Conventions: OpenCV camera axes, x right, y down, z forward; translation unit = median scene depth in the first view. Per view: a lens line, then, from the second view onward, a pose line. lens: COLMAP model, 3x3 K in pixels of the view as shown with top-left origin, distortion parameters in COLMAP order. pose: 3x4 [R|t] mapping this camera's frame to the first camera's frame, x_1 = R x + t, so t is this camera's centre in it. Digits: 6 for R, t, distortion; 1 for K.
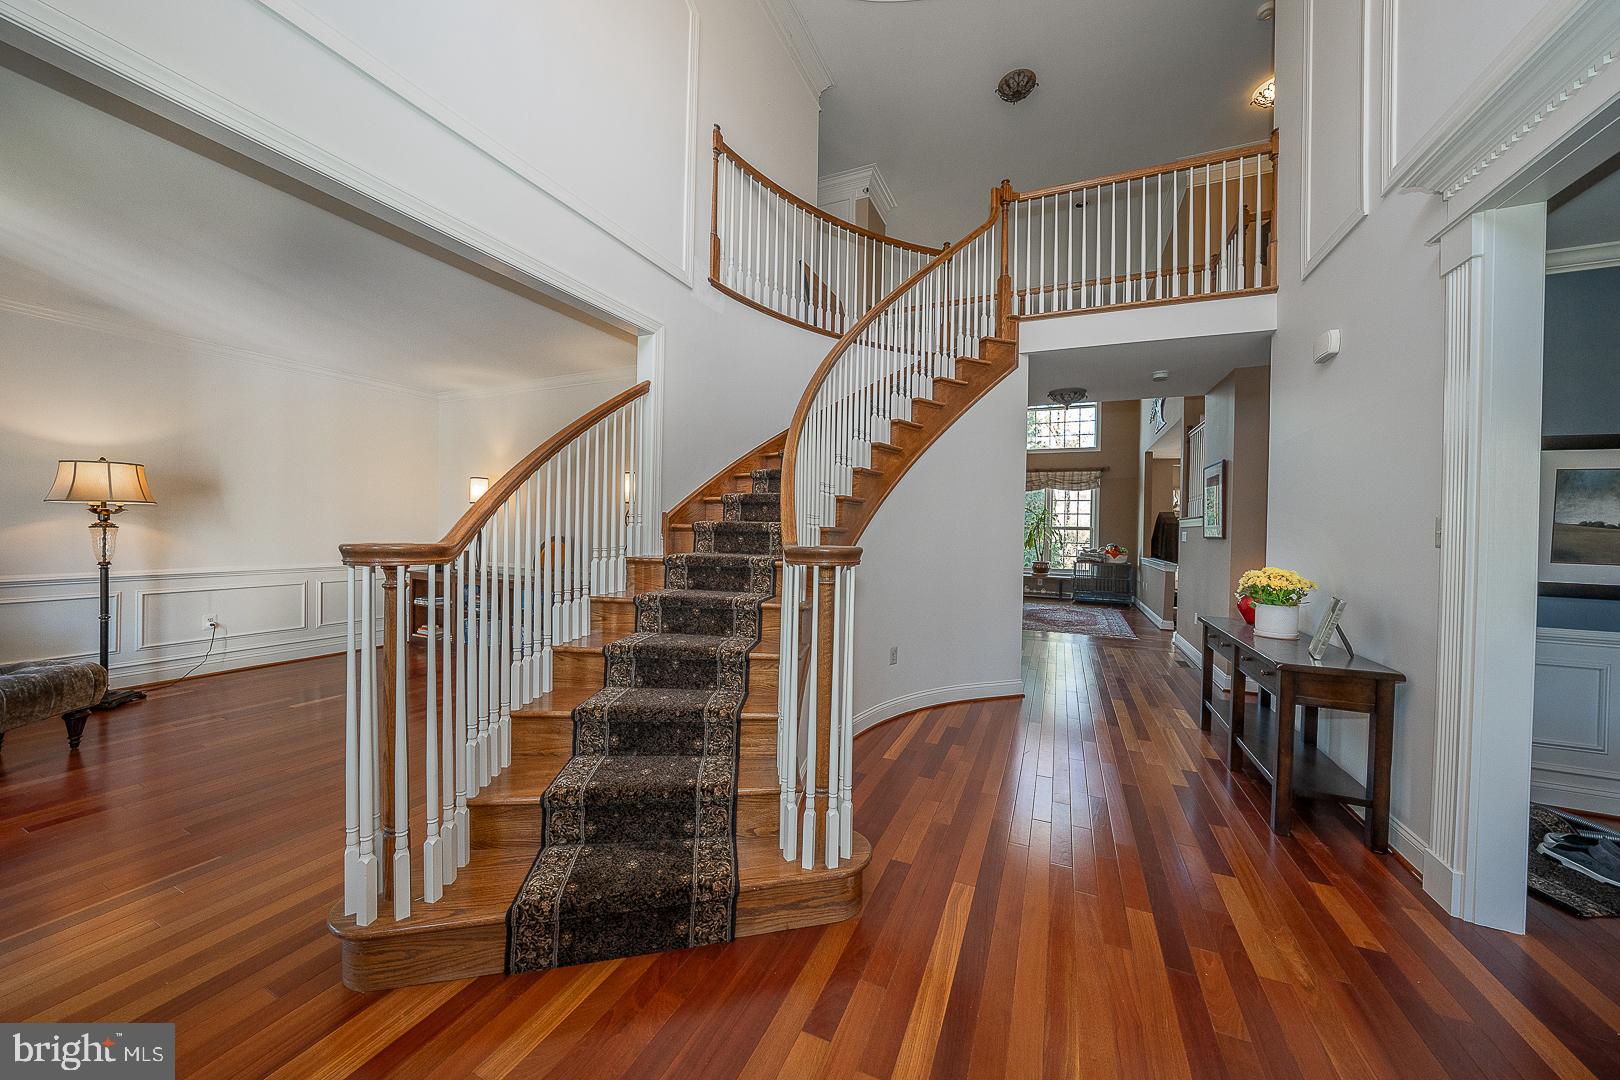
lens RADIAL K [[554.8, 0, 810.4], [0, 554.8, 534.7], [0, 0, 1]] dist [-0.031249, 0.006822]
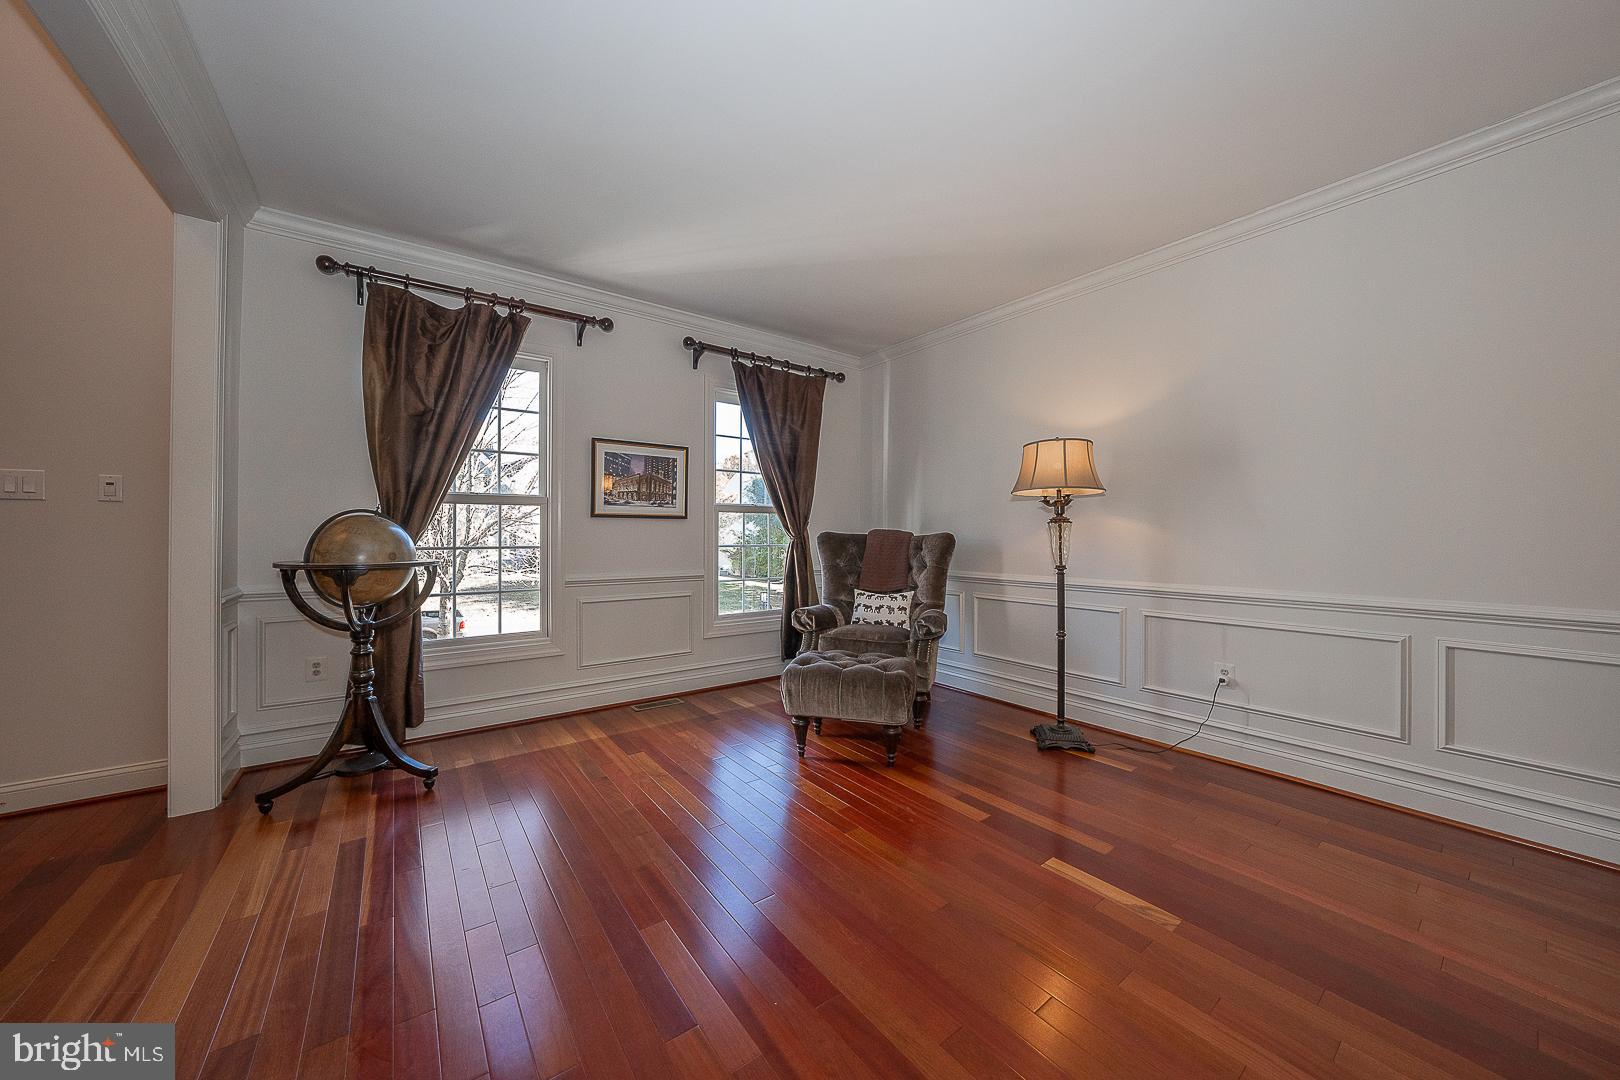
lens RADIAL K [[554.8, 0, 810.4], [0, 554.8, 534.7], [0, 0, 1]] dist [-0.031249, 0.006822]
pose [[-0.484438, -0.023614, -0.874507, -0.404806], [-0.020773, 0.999664, -0.015486, 0.024766], [0.874579, 0.010665, -0.484766, 1.065987]]
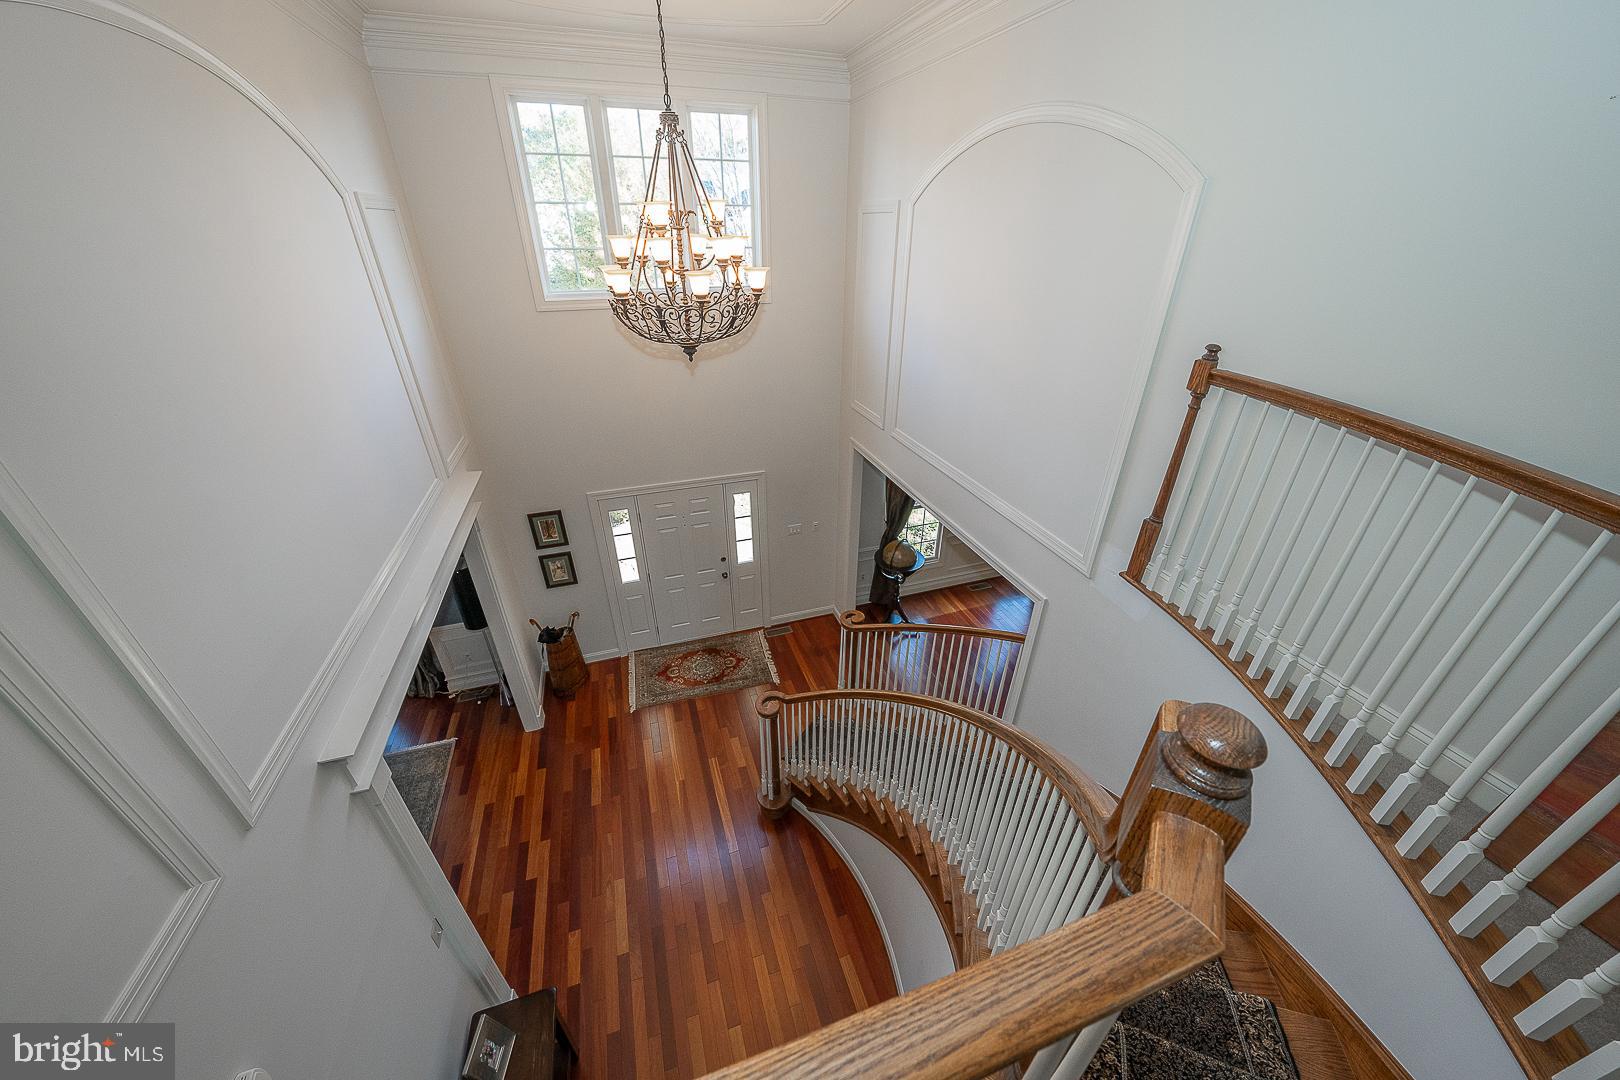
lens RADIAL K [[554.8, 0, 810.4], [0, 554.8, 534.7], [0, 0, 1]] dist [-0.031249, 0.006822]
pose [[-0.730025, 0.314276, -0.606872, 0.541301], [-0.023712, 0.875810, 0.482073, -0.855231], [0.683009, 0.366315, -0.631912, 1.165453]]
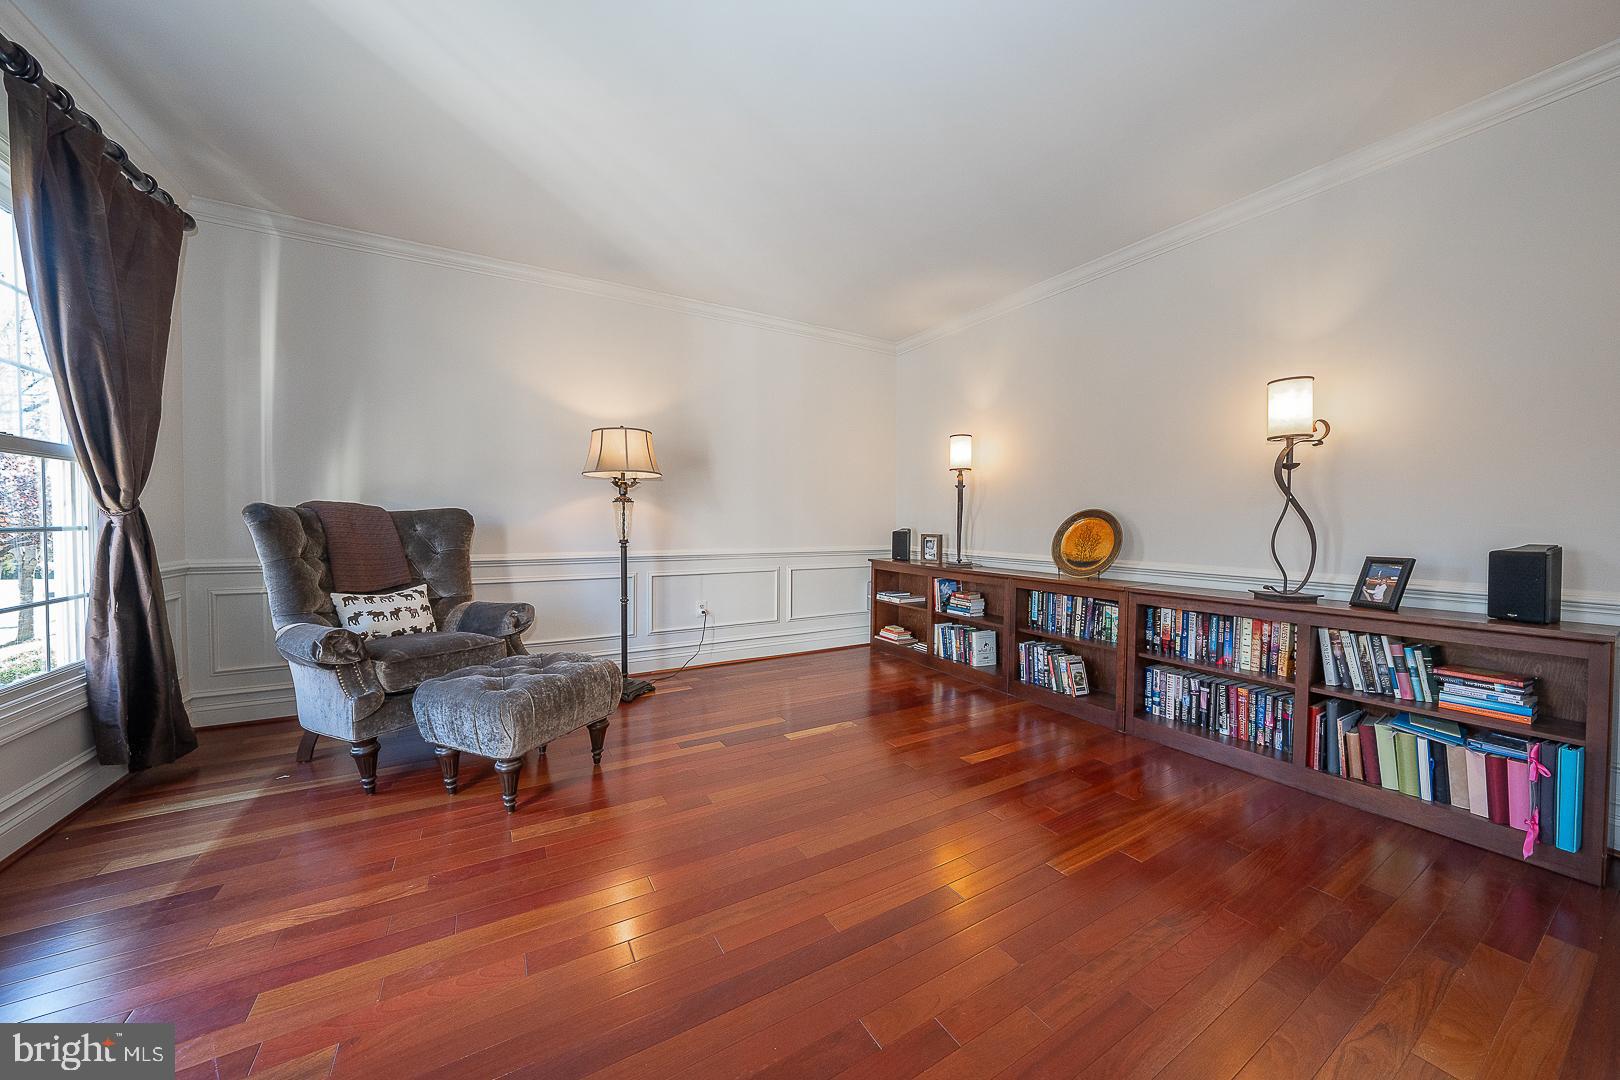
lens RADIAL K [[554.8, 0, 810.4], [0, 554.8, 534.7], [0, 0, 1]] dist [-0.031249, 0.006822]
pose [[0.816071, 0.003718, -0.577940, -0.505733], [0.001945, 0.999956, 0.009181, 0.033571], [0.577949, -0.008616, 0.816027, 0.409516]]
